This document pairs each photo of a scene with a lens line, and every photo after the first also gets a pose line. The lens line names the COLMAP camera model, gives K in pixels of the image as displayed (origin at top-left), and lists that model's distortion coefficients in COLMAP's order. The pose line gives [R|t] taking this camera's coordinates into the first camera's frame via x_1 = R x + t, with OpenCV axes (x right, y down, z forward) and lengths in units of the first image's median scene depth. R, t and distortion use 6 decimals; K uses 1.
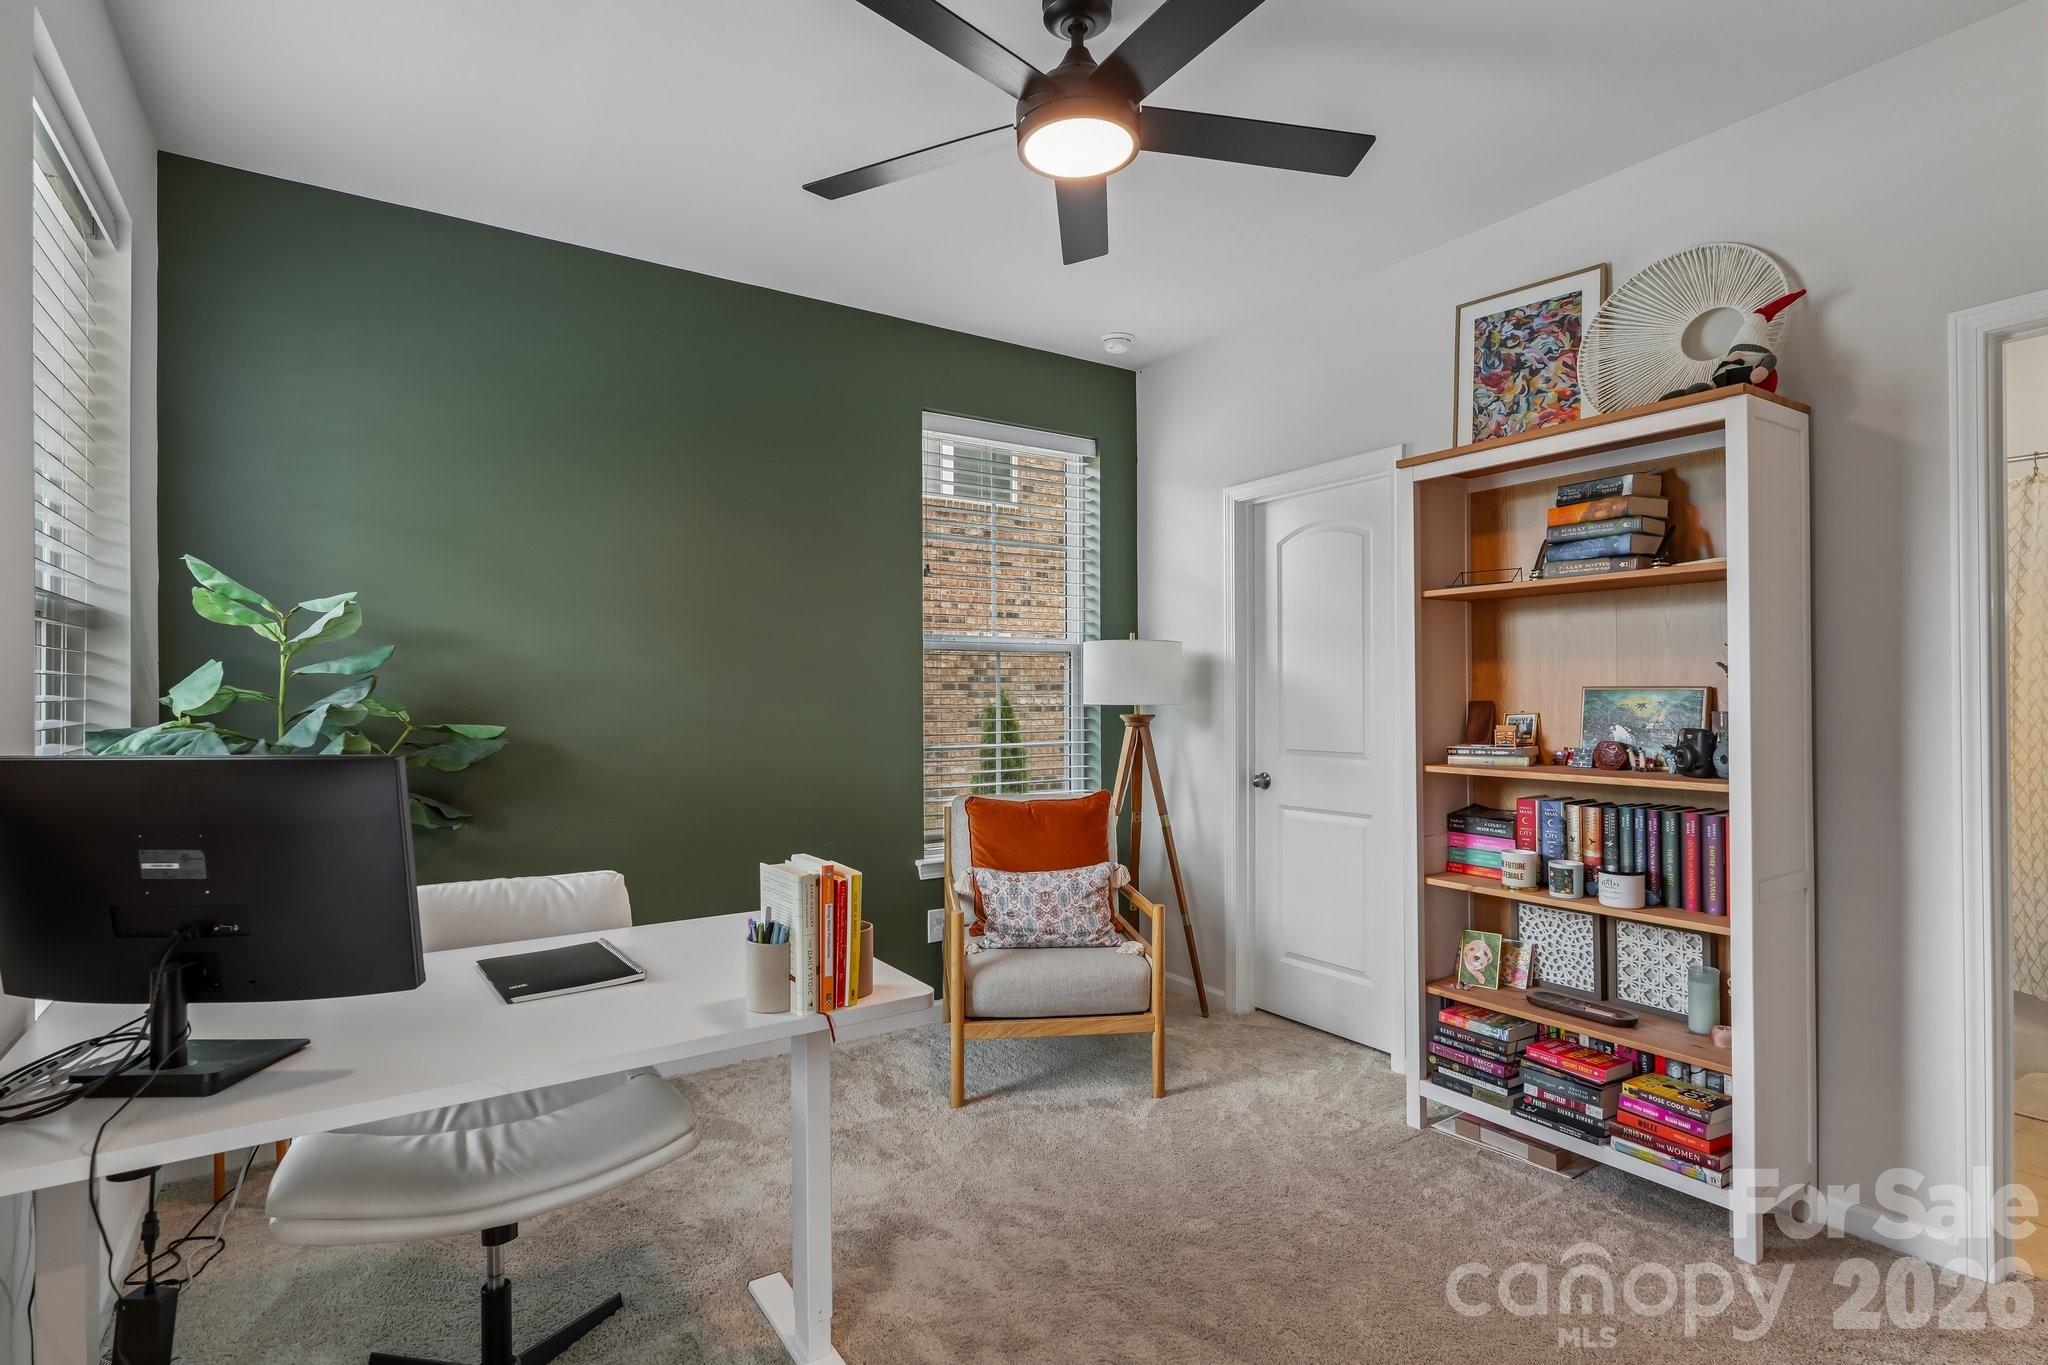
lens RADIAL K [[1031.8, 0, 1015.6], [0, 1031.8, 681.7], [0, 0, 1]] dist [0.005864, 0.000750]
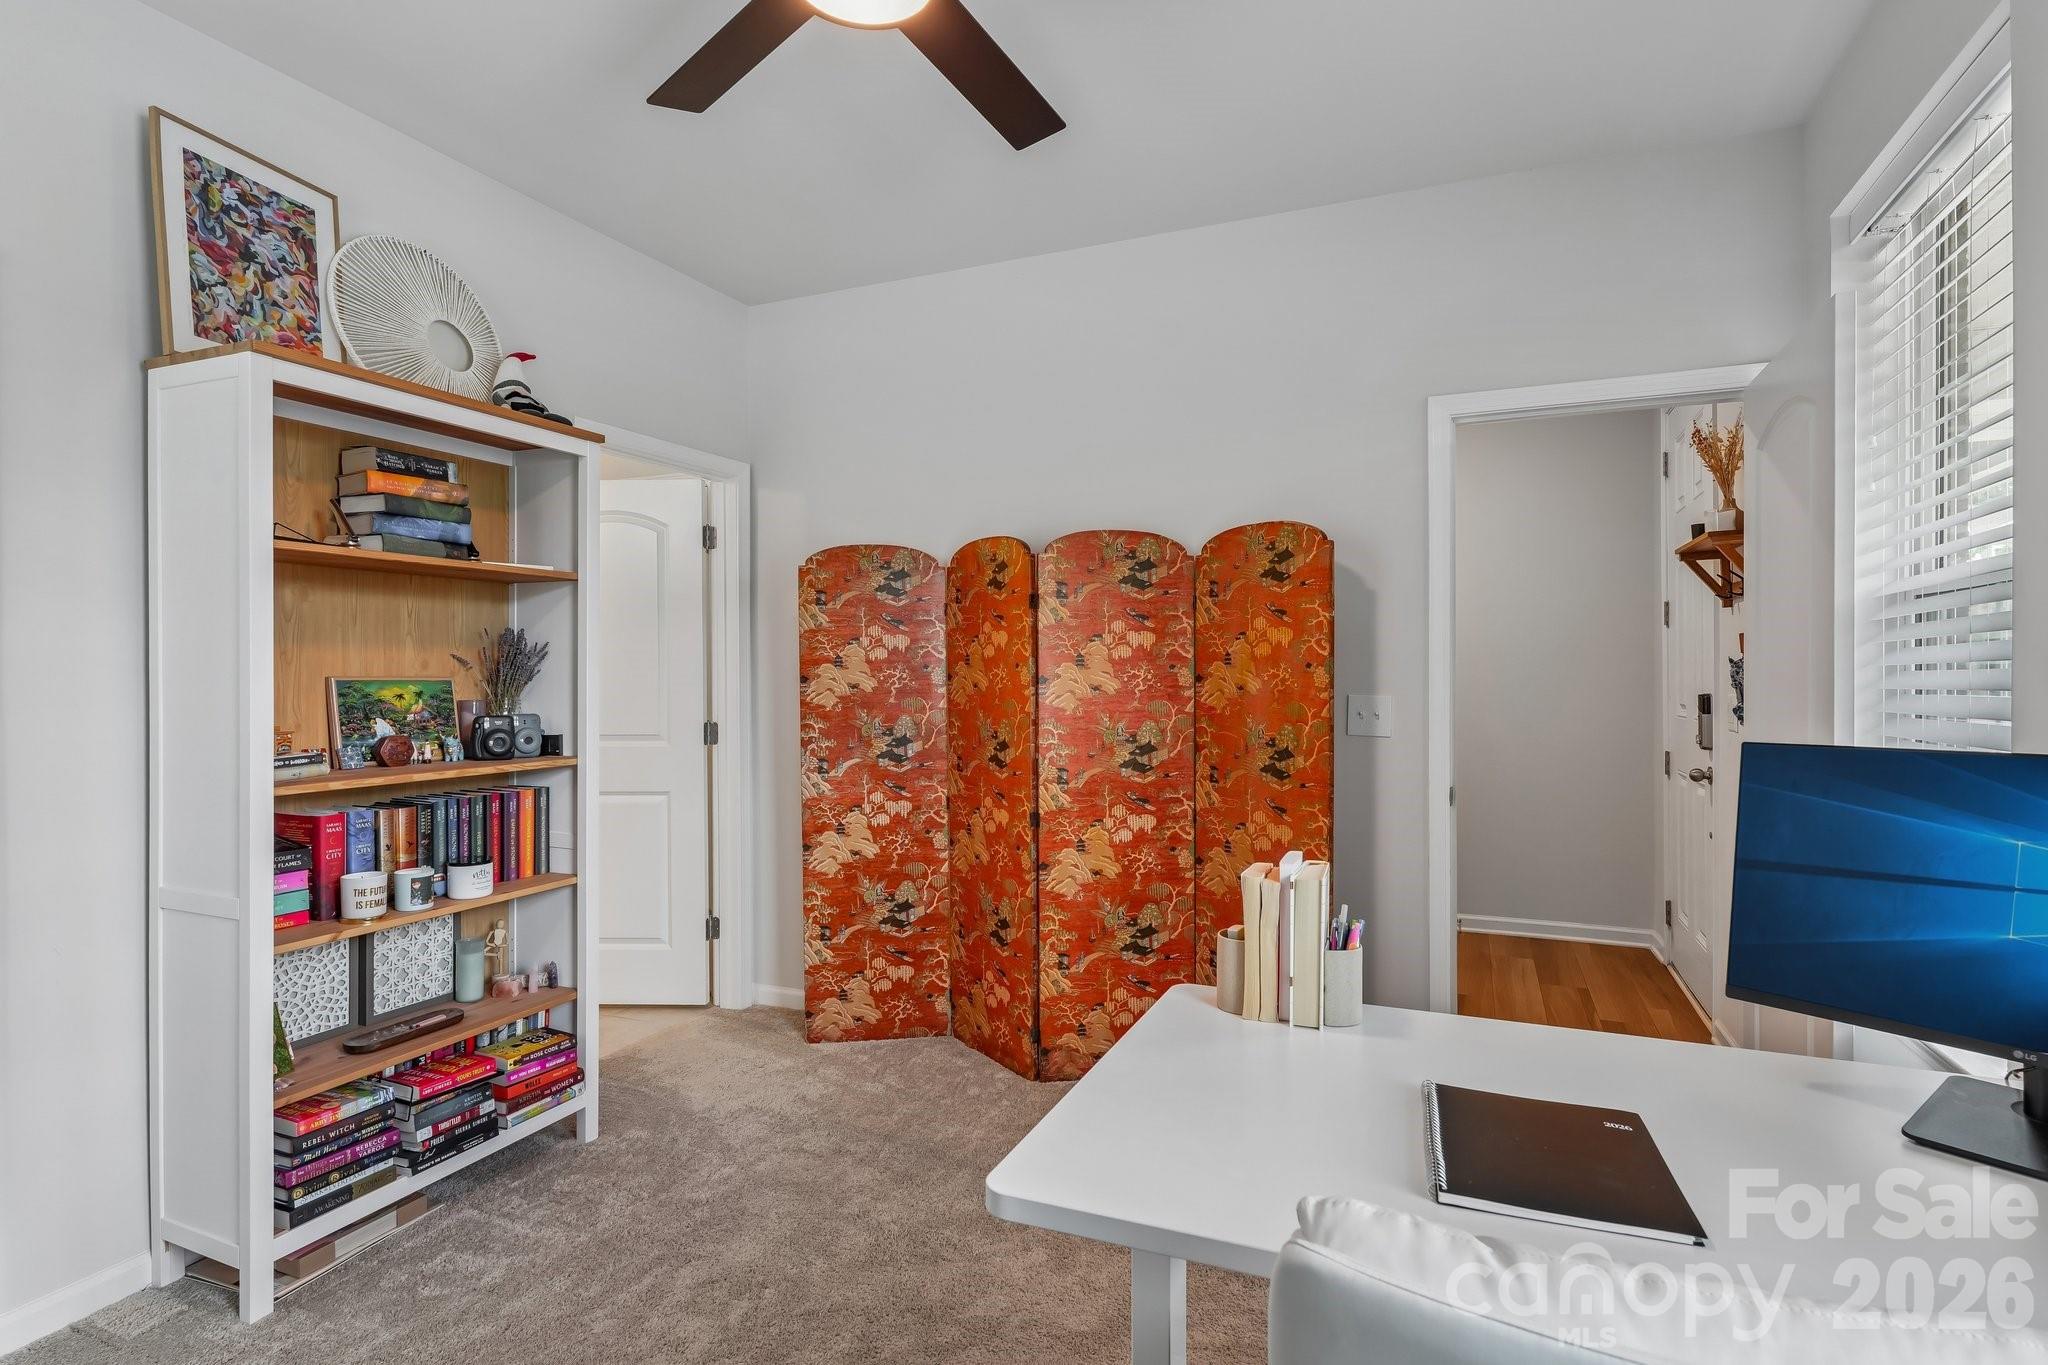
lens RADIAL K [[1031.8, 0, 1022.3], [0, 1031.8, 677.5], [0, 0, 1]] dist [0.005864, 0.000750]
pose [[-0.543843, 0.003435, 0.839180, -0.471358], [-0.004269, 0.999967, -0.006860, 0.008479], [-0.839176, -0.007314, -0.543810, 0.953792]]
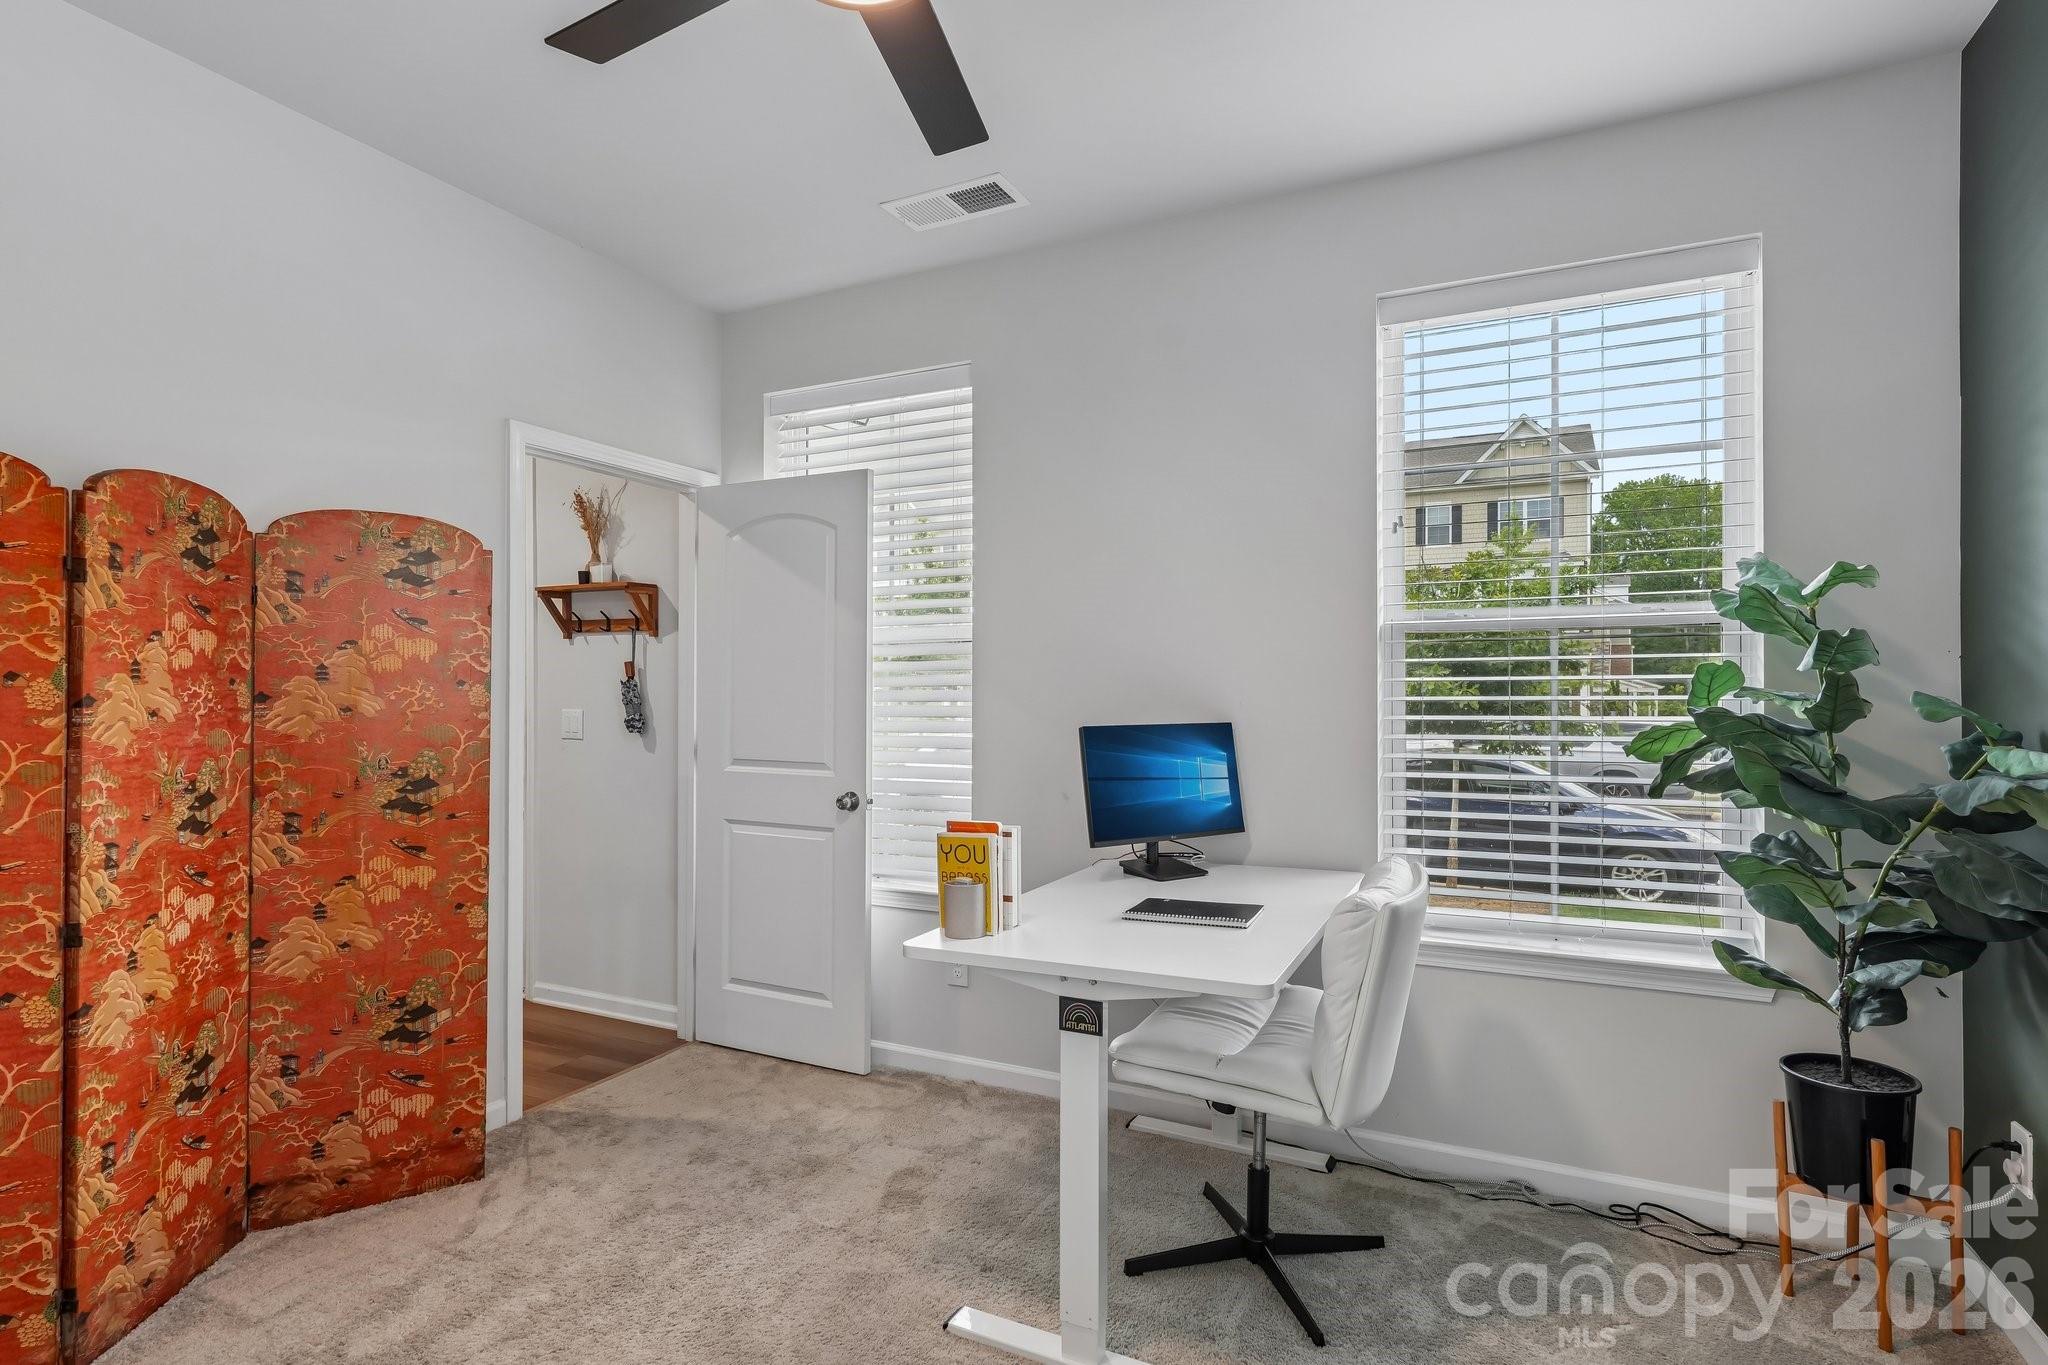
lens RADIAL K [[1031.8, 0, 1013.5], [0, 1031.8, 685.0], [0, 0, 1]] dist [0.005864, 0.000750]
pose [[-0.870211, -0.000968, -0.492678, 0.221911], [0.006913, 0.999876, -0.014176, 0.006743], [0.492630, -0.015742, -0.870096, 1.202881]]
